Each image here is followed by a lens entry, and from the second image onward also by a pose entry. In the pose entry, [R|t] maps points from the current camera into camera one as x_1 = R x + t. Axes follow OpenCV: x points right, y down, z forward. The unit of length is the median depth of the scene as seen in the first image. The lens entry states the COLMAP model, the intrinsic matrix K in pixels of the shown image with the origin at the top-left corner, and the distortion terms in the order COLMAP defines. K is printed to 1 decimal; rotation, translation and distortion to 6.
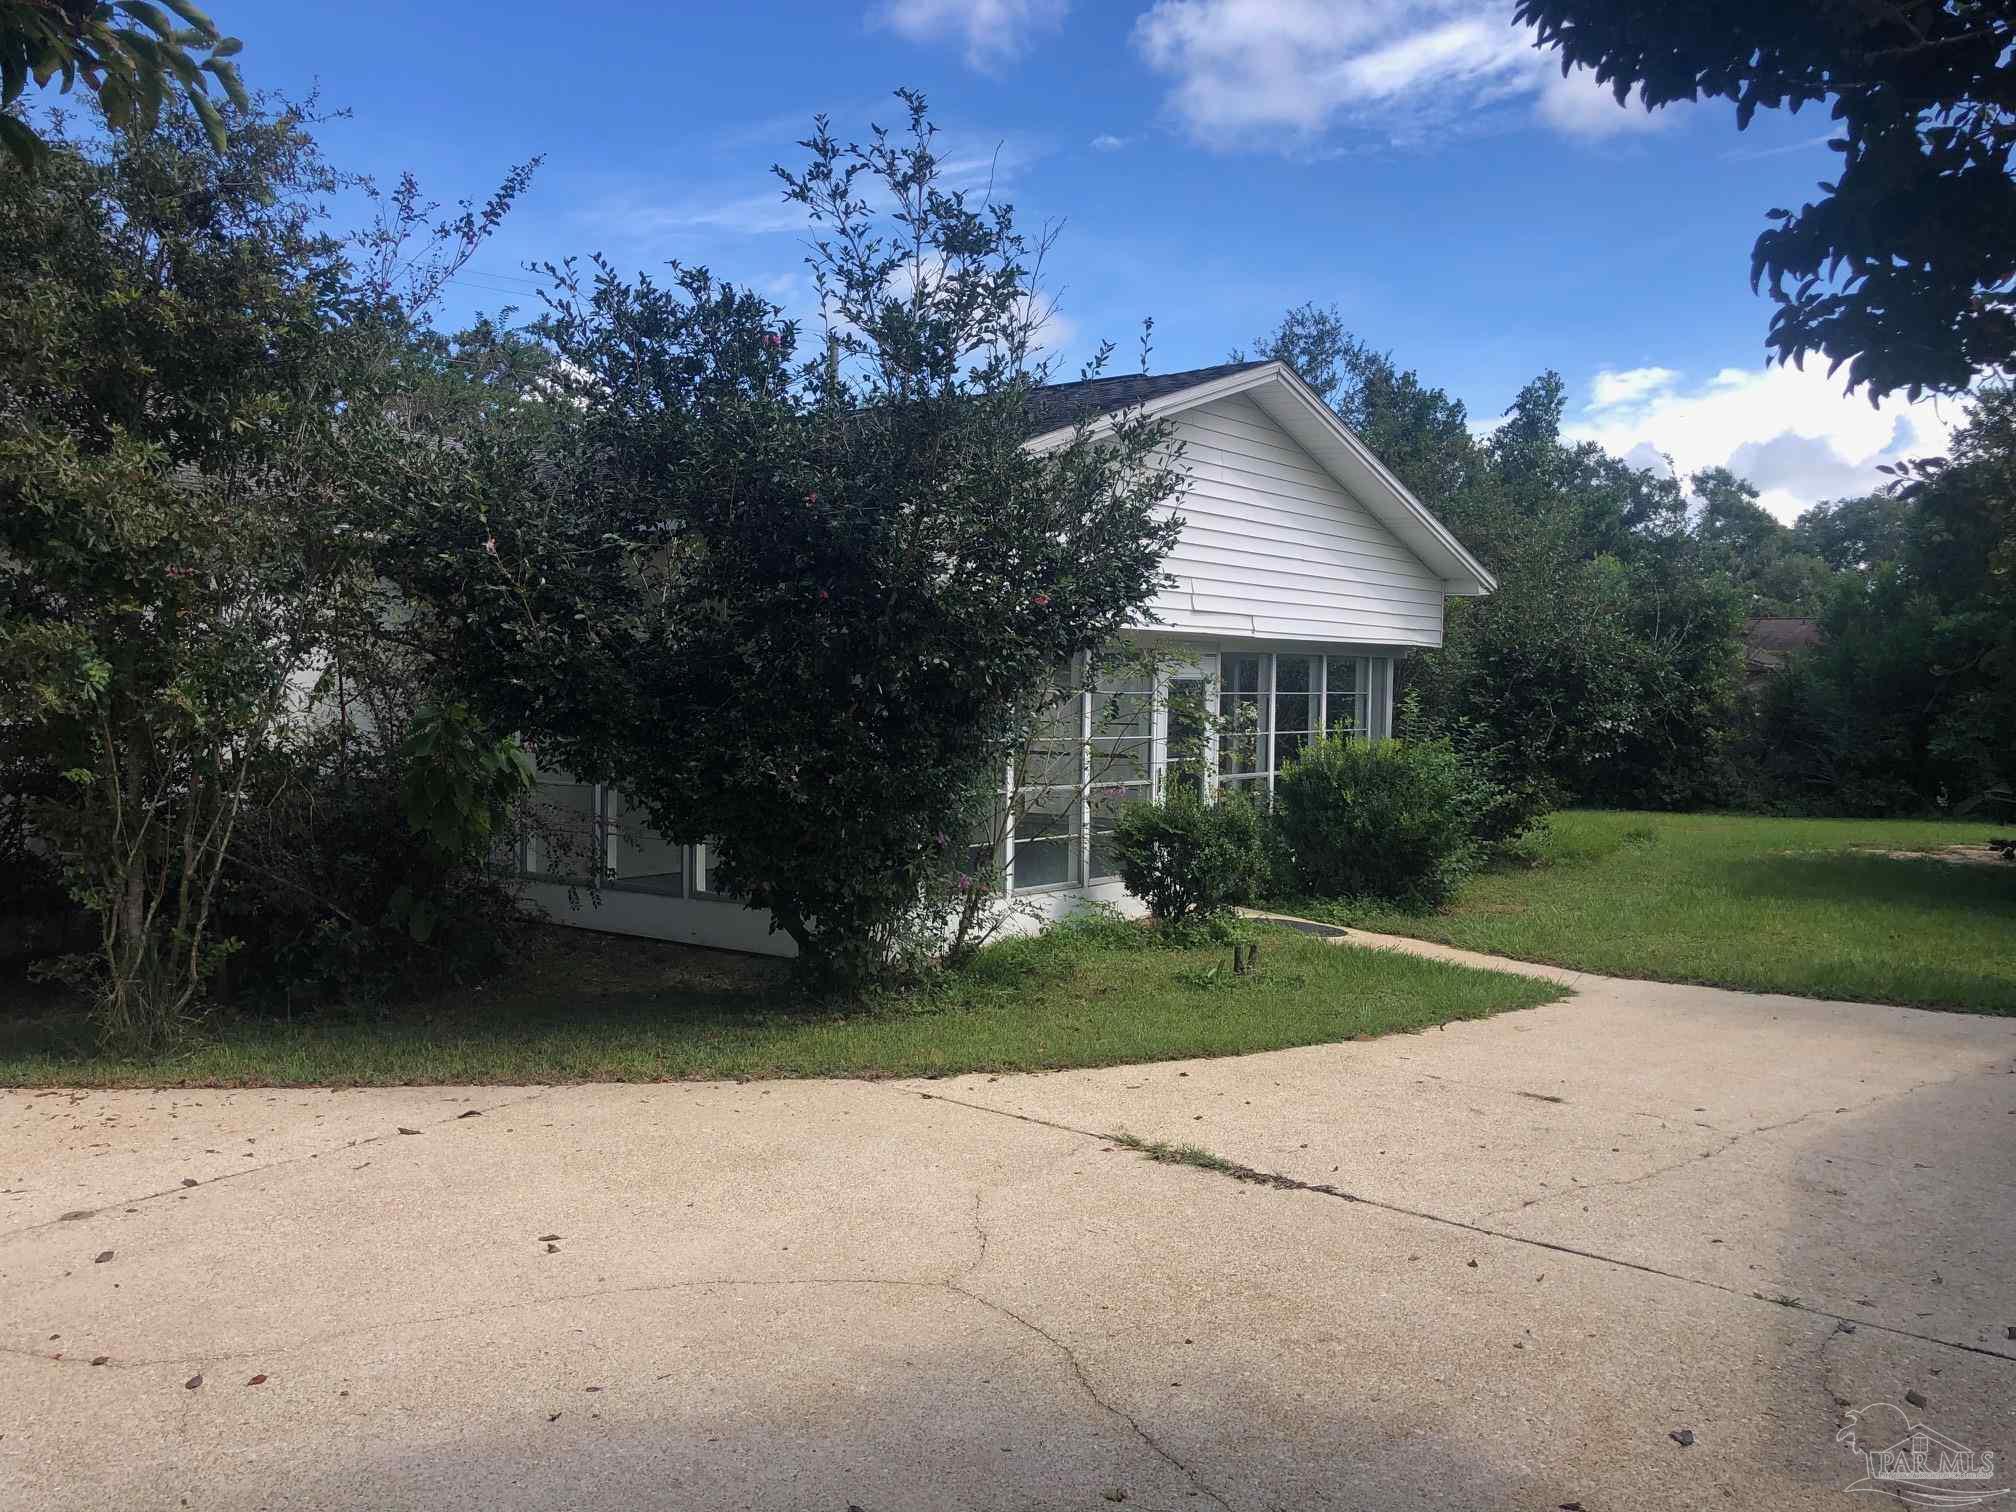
lens RADIAL K [[1645.0, 0, 1008.0], [0, 1645.0, 756.0], [0, 0, 1]] dist [0.028899, 0.003476]
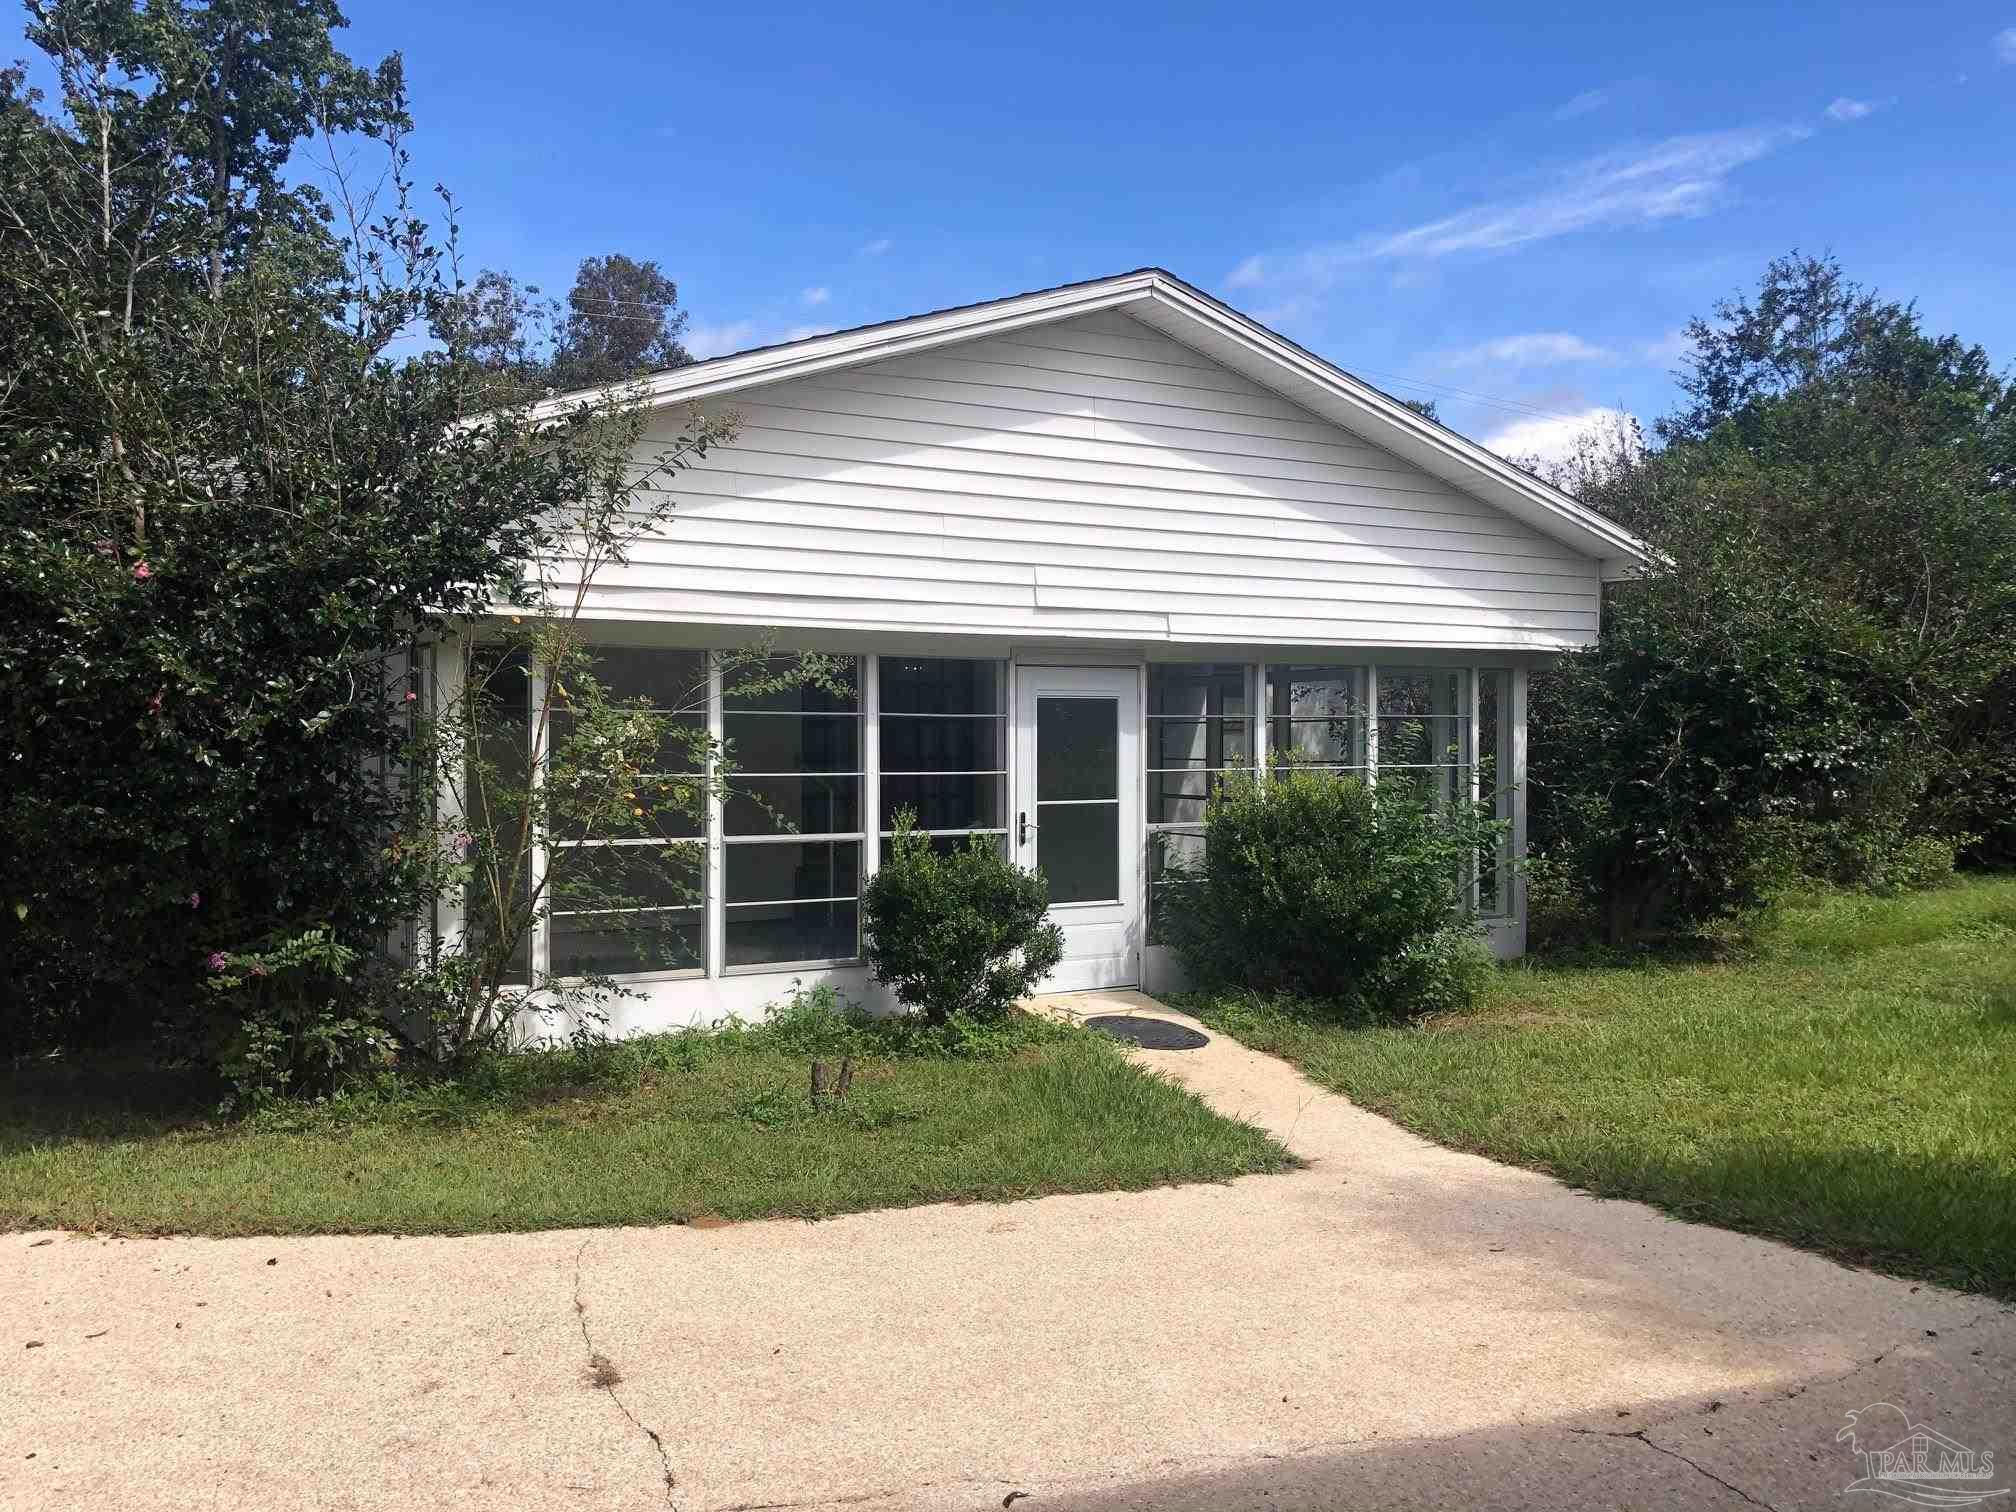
lens RADIAL K [[1638.5, 0, 1071.9], [0, 1638.5, 722.7], [0, 0, 1]] dist [0.033285, 0.002431]
pose [[0.925445, -0.013679, -0.378634, 0.365744], [-0.004746, 0.998851, -0.047685, 0.001380], [0.378852, 0.045927, 0.924317, 0.266535]]
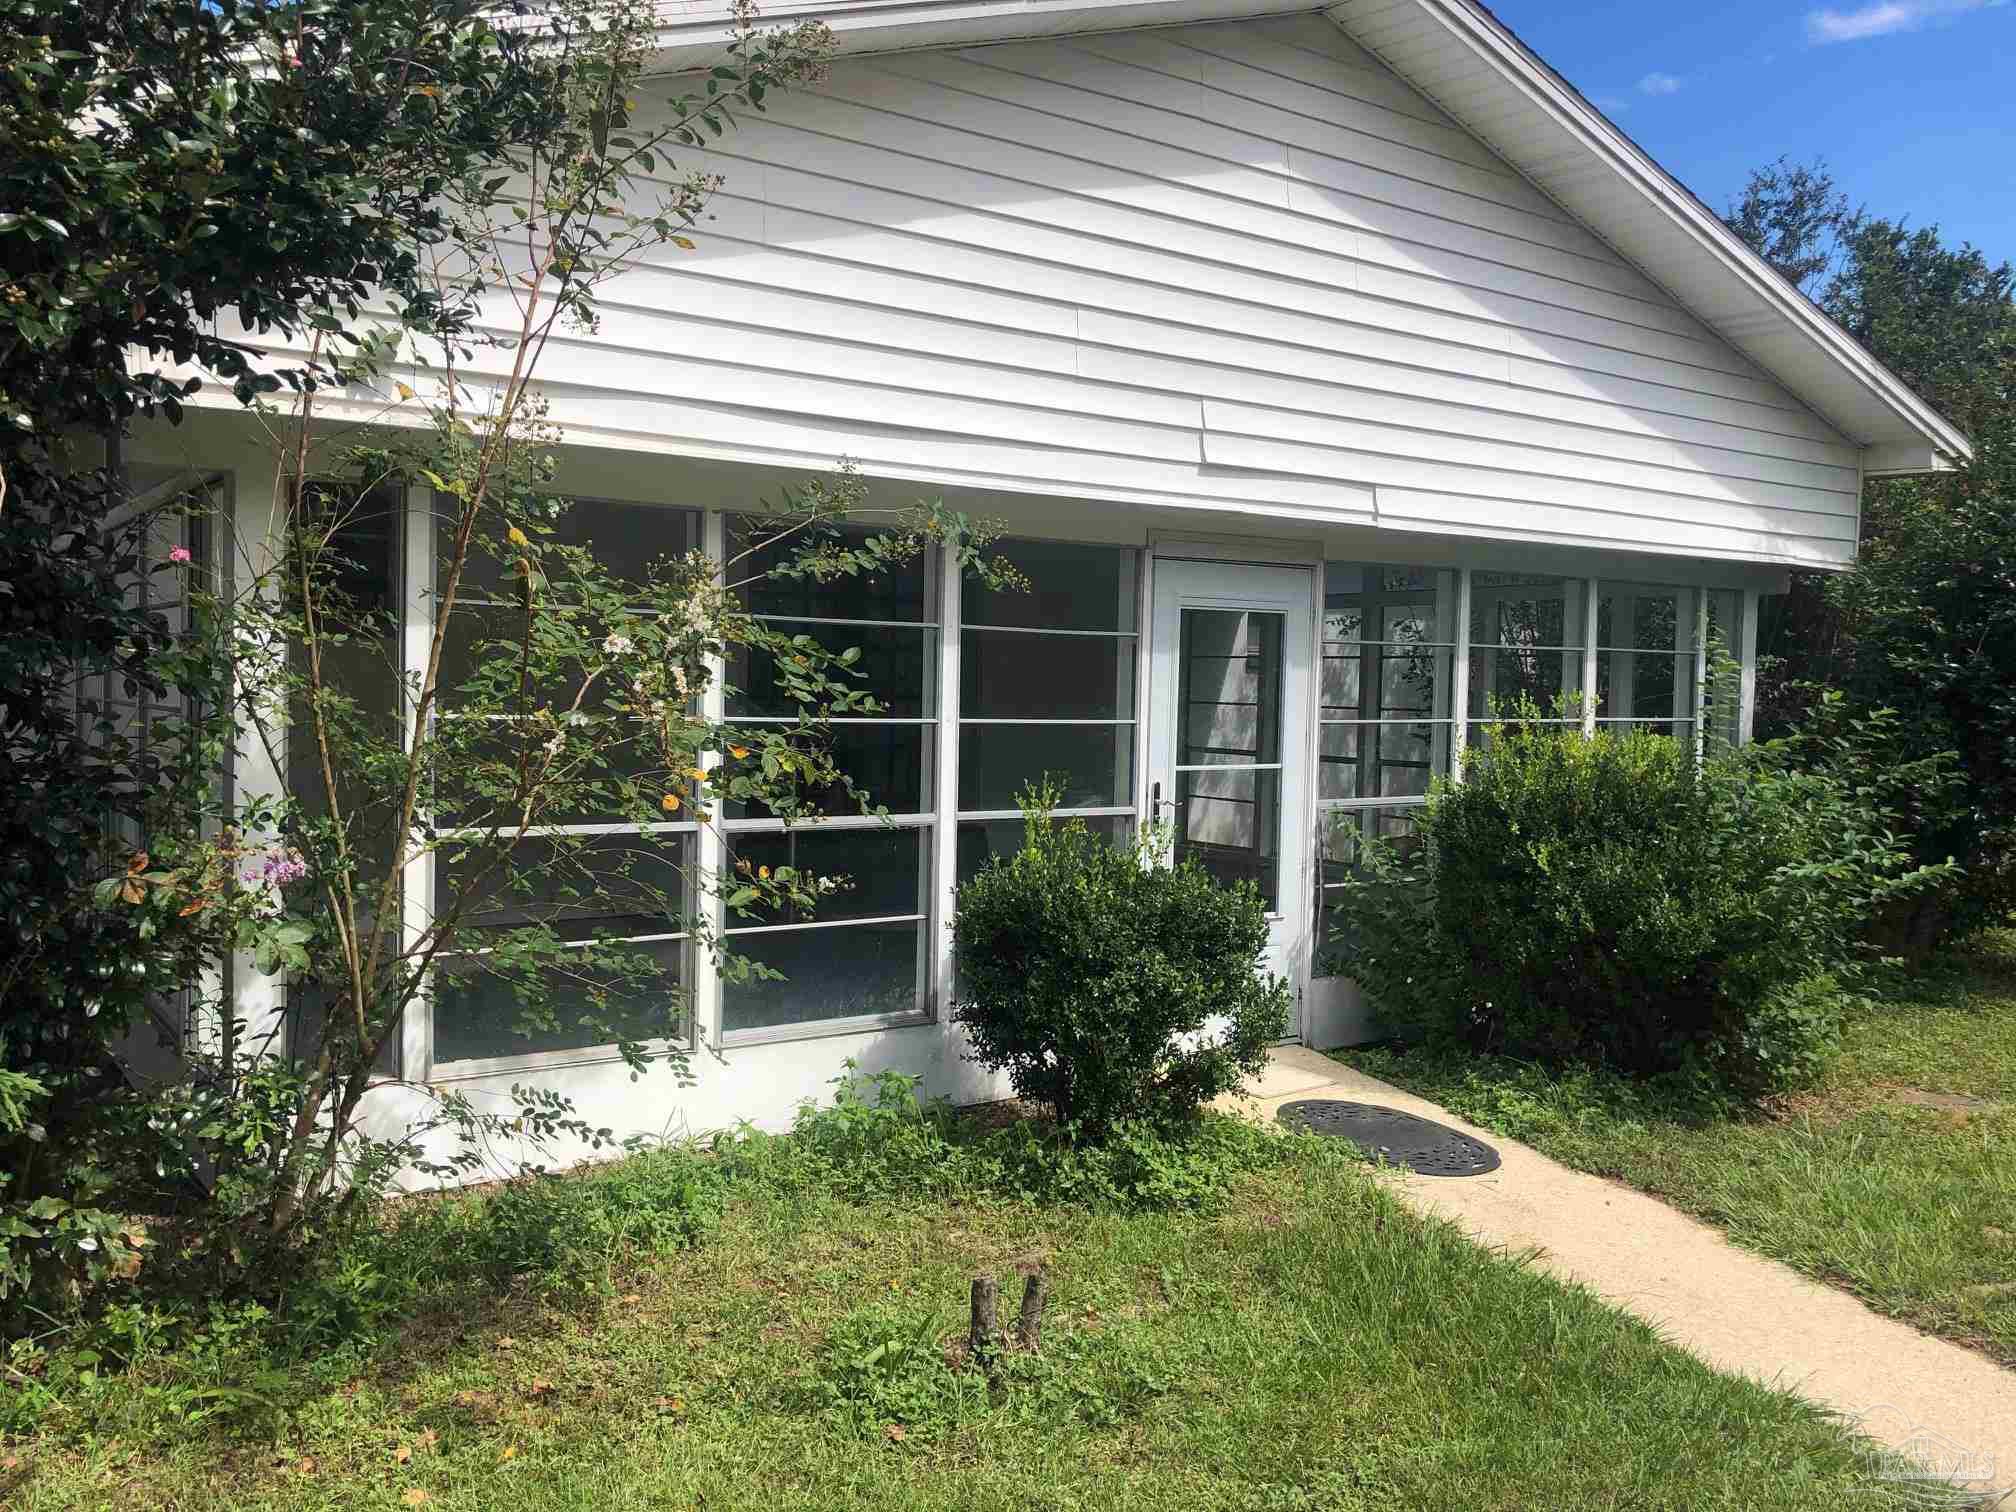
lens RADIAL K [[1619.8, 0, 1029.0], [0, 1619.8, 716.9], [0, 0, 1]] dist [-0.033412, 0.097937]
pose [[0.954608, 0.017184, -0.297368, 0.182394], [-0.022396, 0.999649, -0.014130, -0.004657], [0.297021, 0.020149, 0.954658, 0.462401]]
